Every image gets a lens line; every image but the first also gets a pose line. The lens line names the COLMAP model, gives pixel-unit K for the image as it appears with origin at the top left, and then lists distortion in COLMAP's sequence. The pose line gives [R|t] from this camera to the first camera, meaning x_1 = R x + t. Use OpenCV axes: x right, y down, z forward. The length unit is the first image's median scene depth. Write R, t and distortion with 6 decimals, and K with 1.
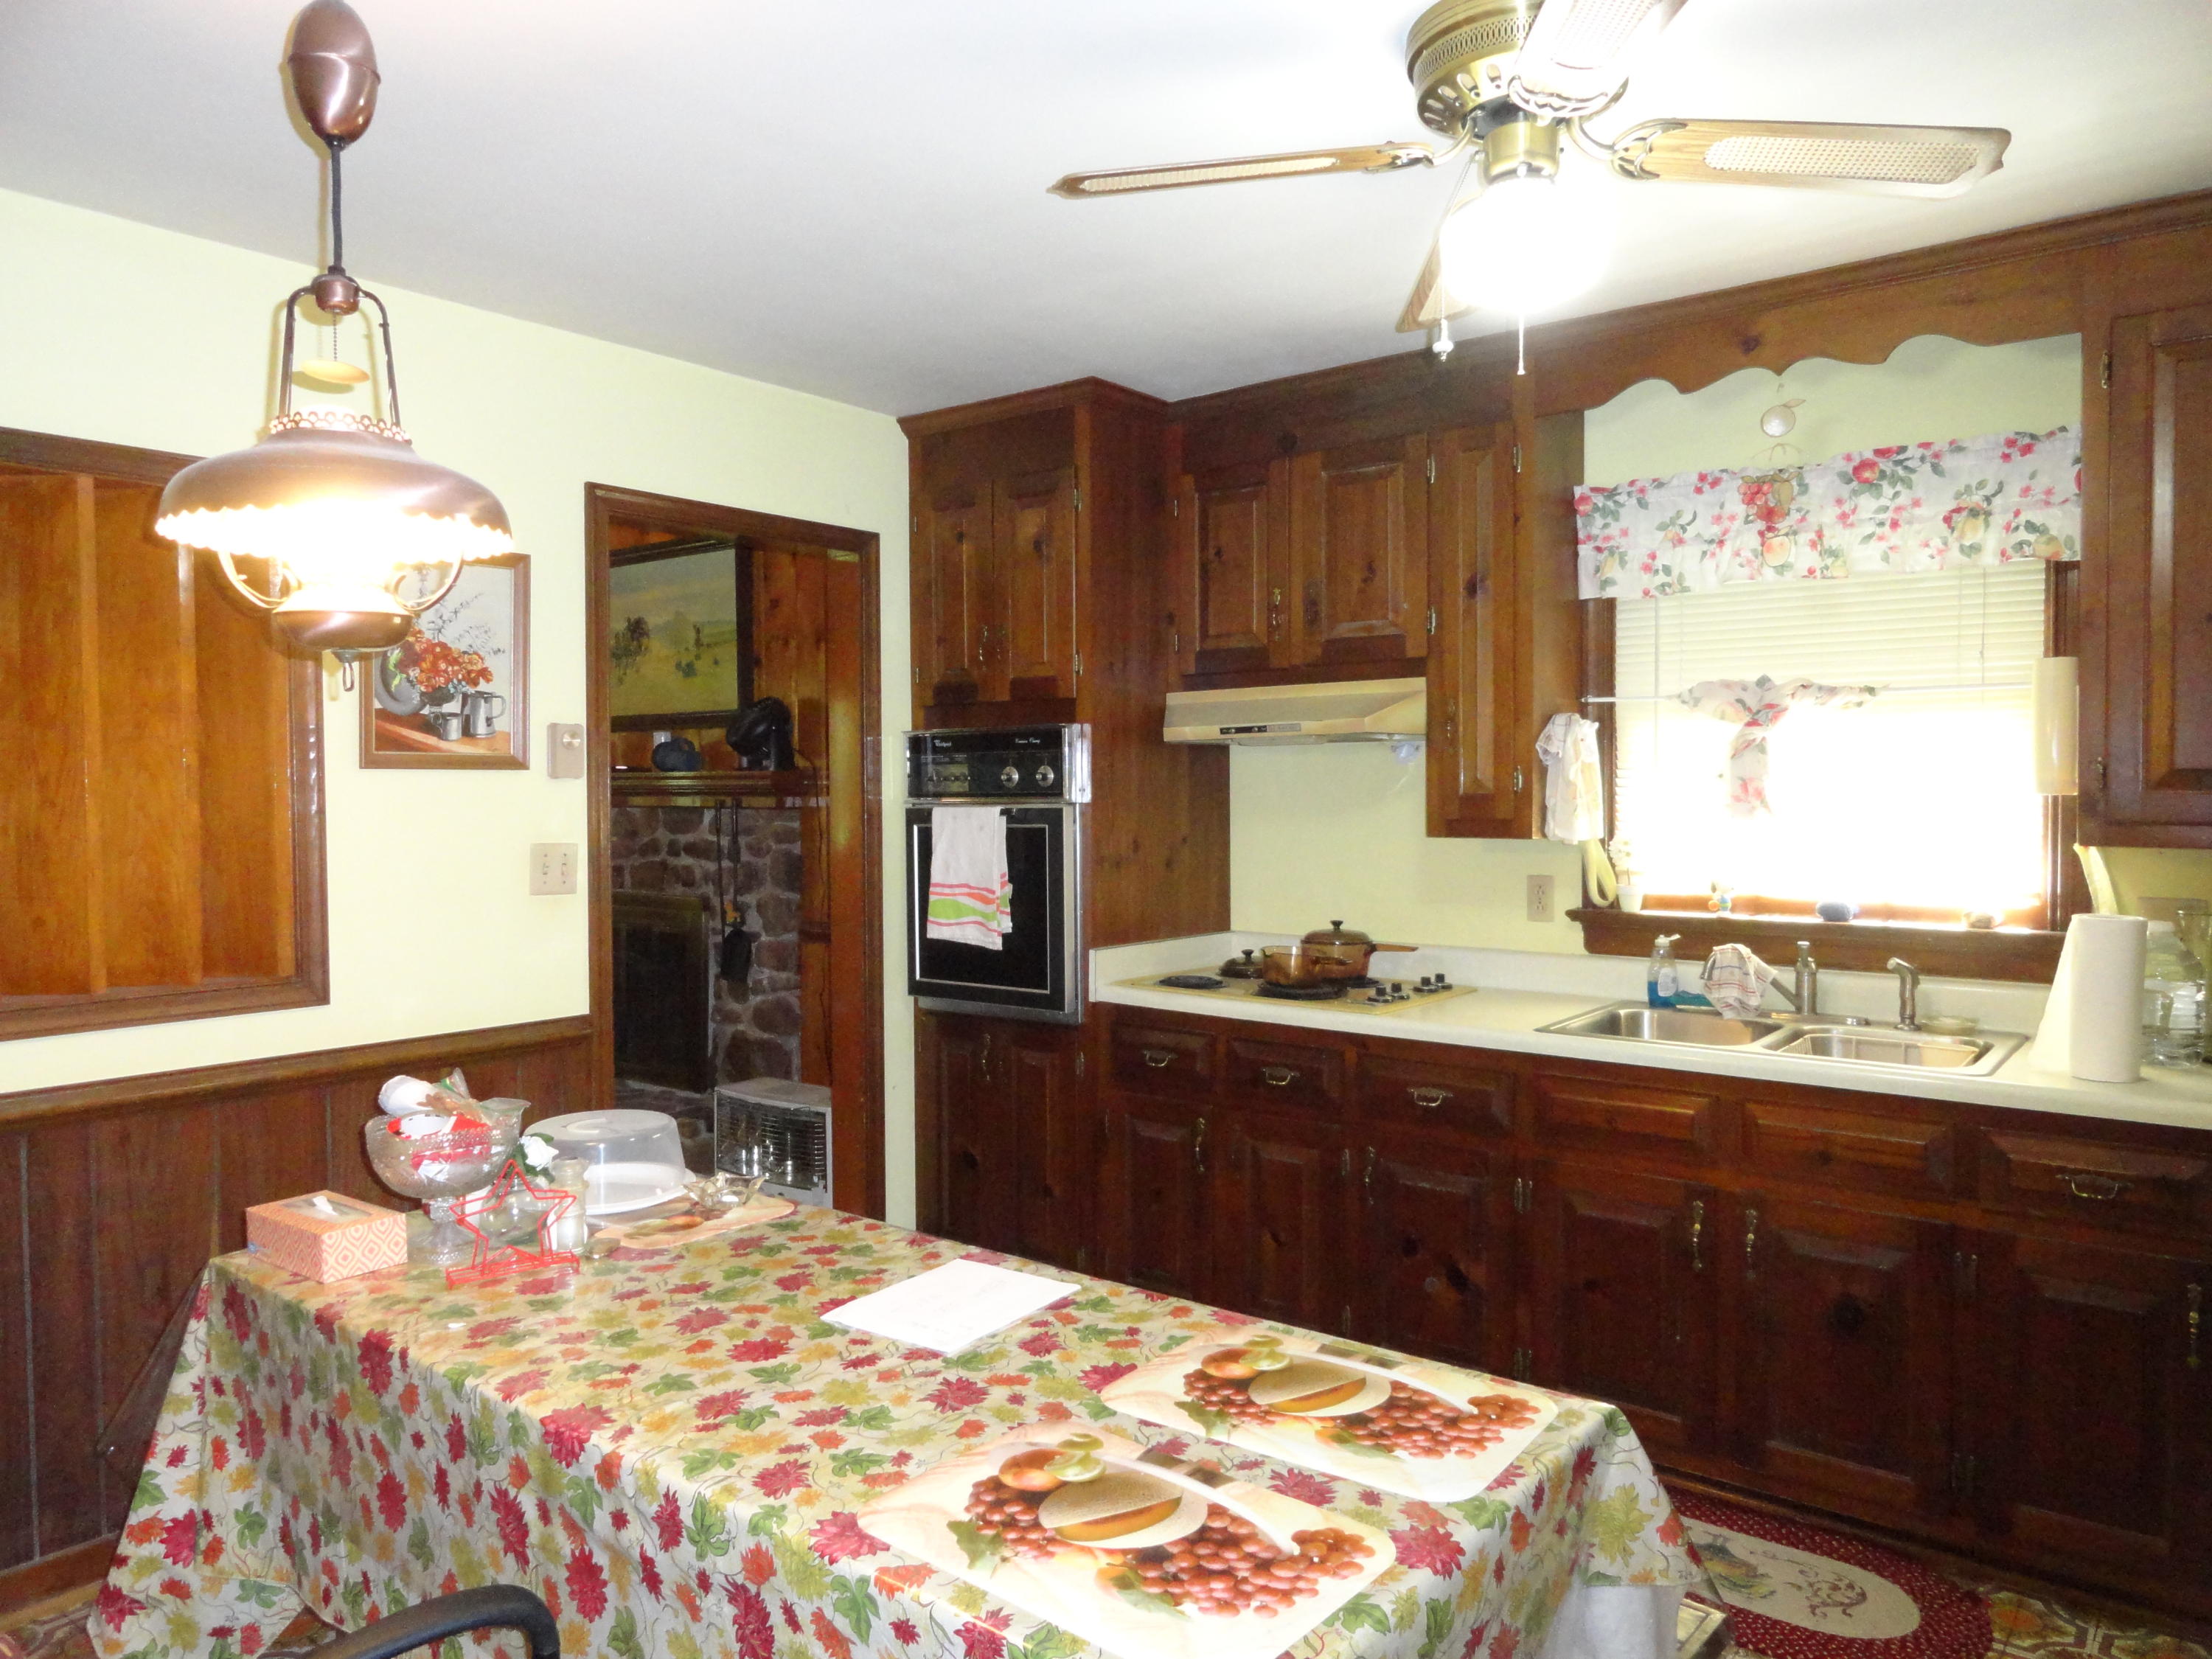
lens RADIAL K [[1522.5, 0, 1102.6], [0, 1522.5, 827.7], [0, 0, 1]] dist [-0.006840, 0.006226]
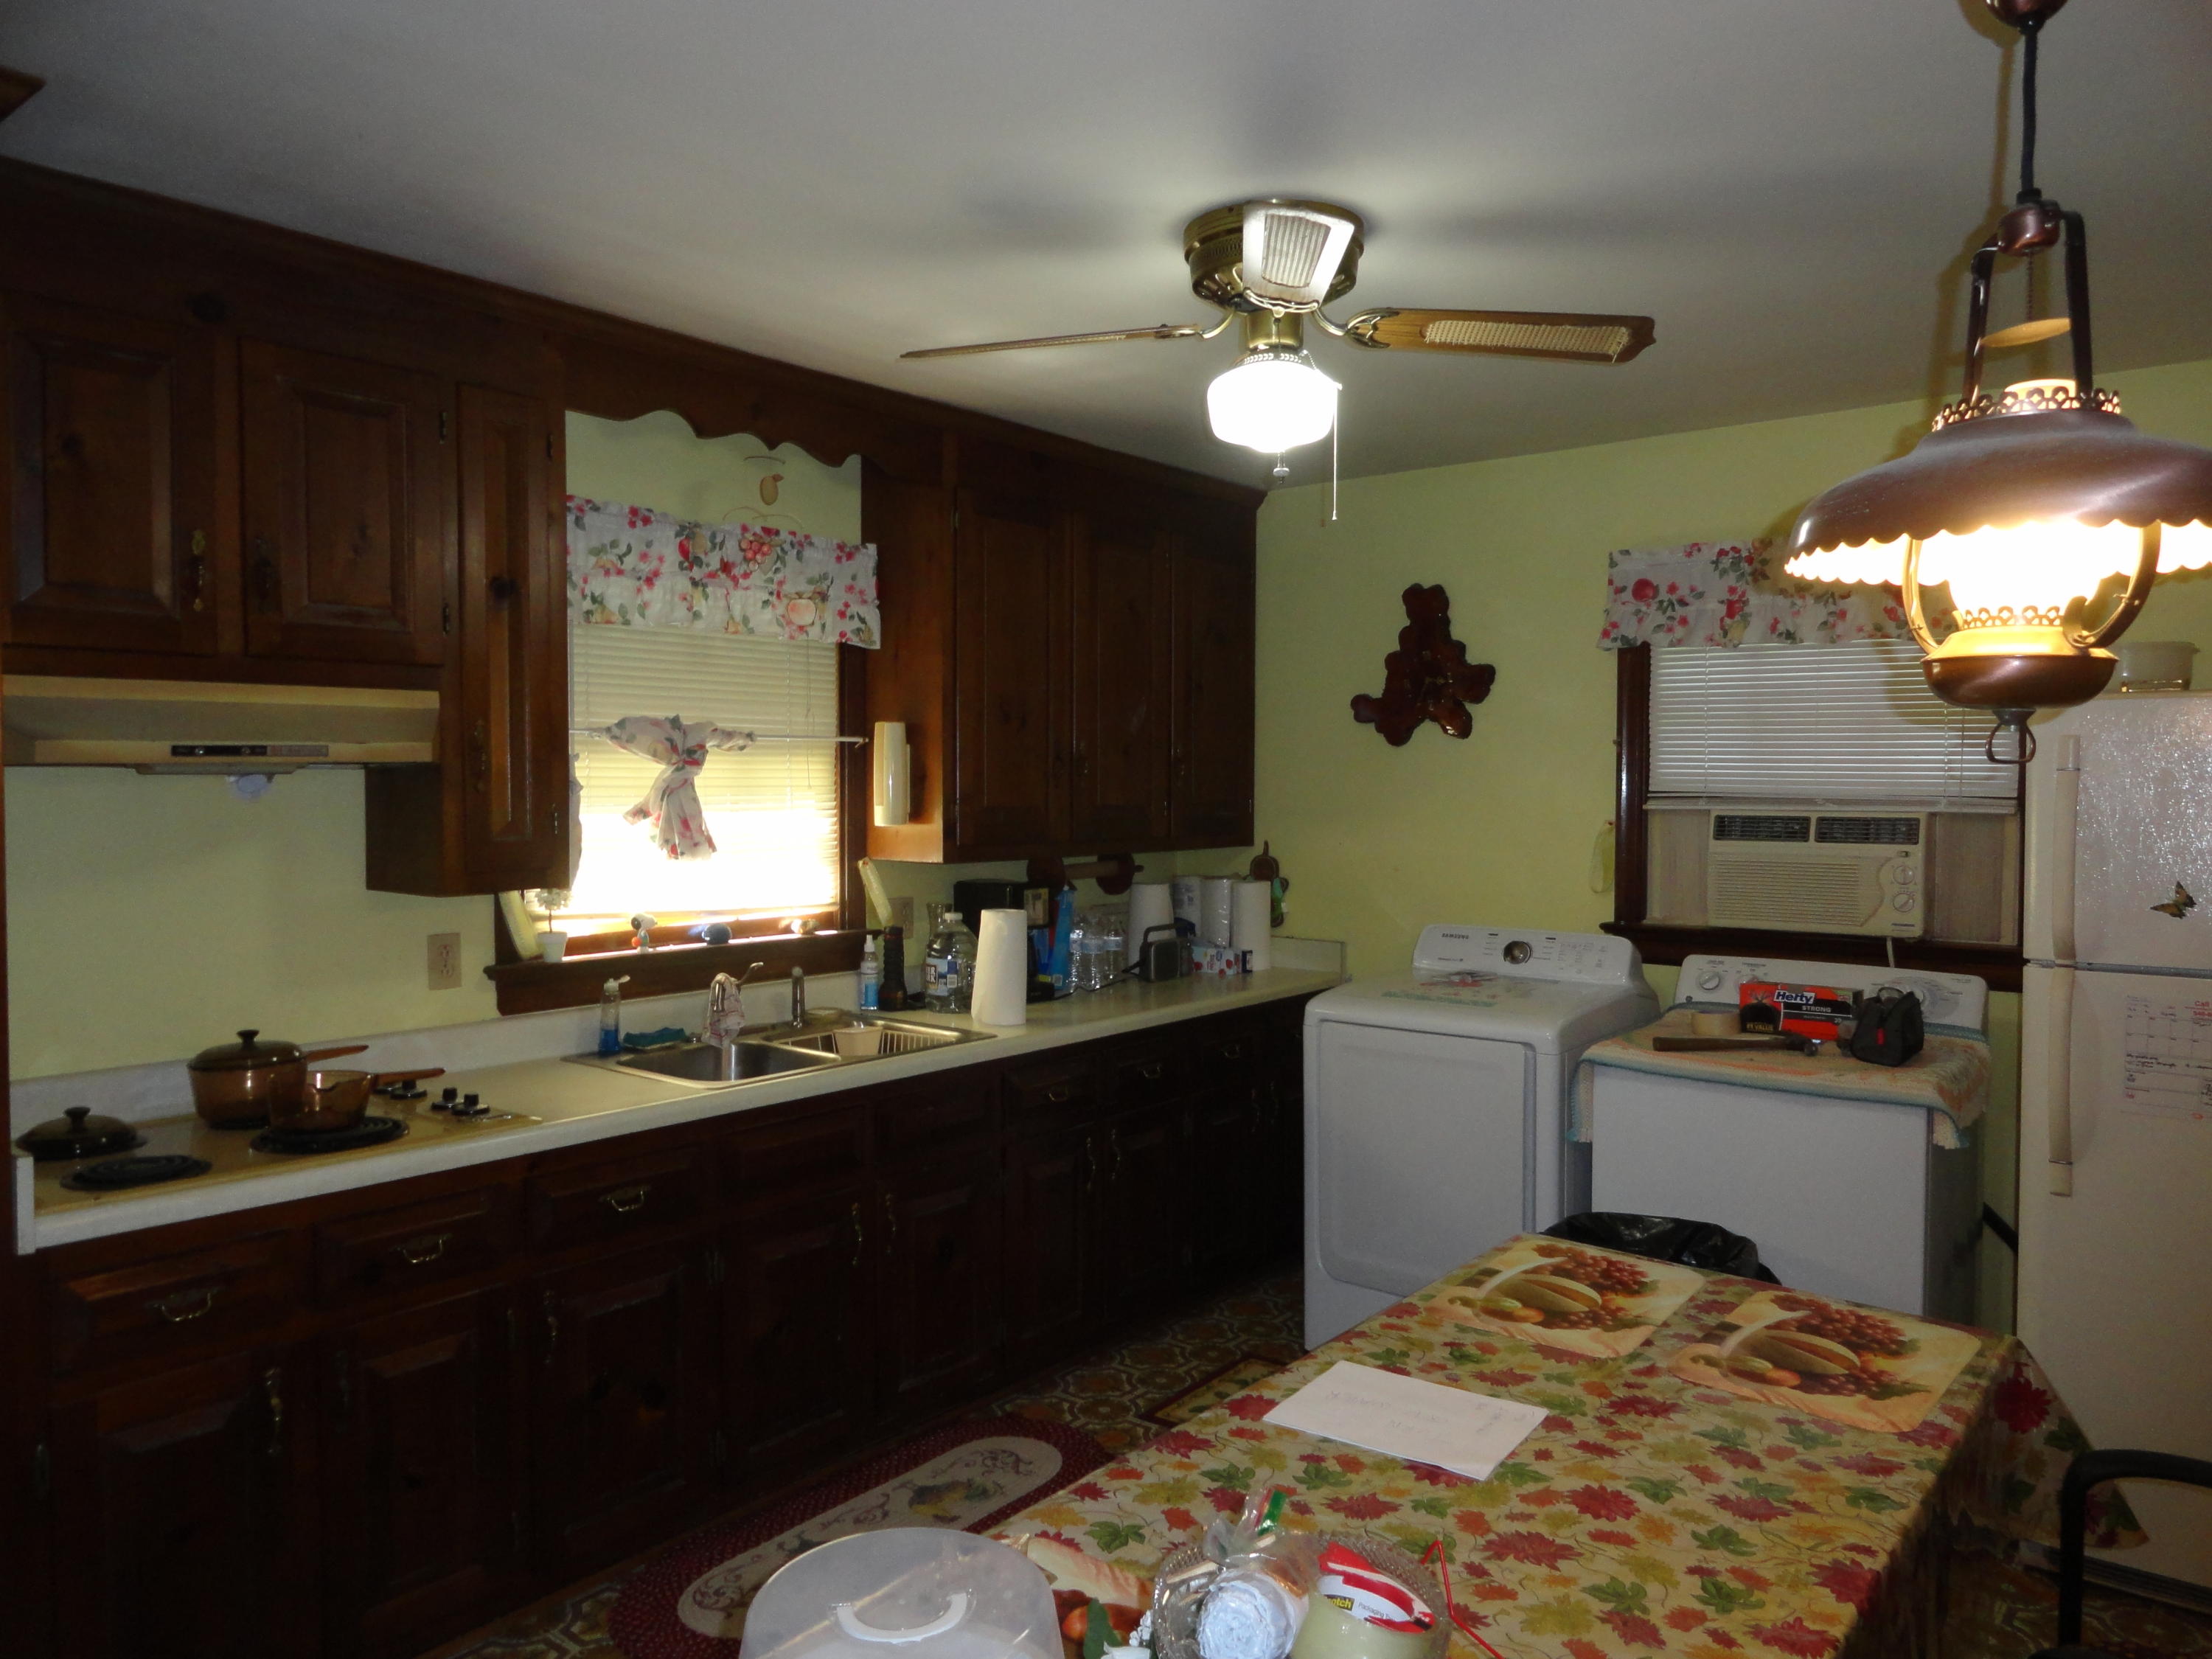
lens RADIAL K [[1522.5, 0, 1103.7], [0, 1522.5, 830.9], [0, 0, 1]] dist [-0.006840, 0.006226]
pose [[0.002732, -0.029942, 0.999548, -0.940155], [0.025311, 0.999233, 0.029864, -0.069586], [-0.999676, 0.025218, 0.003488, 1.090938]]
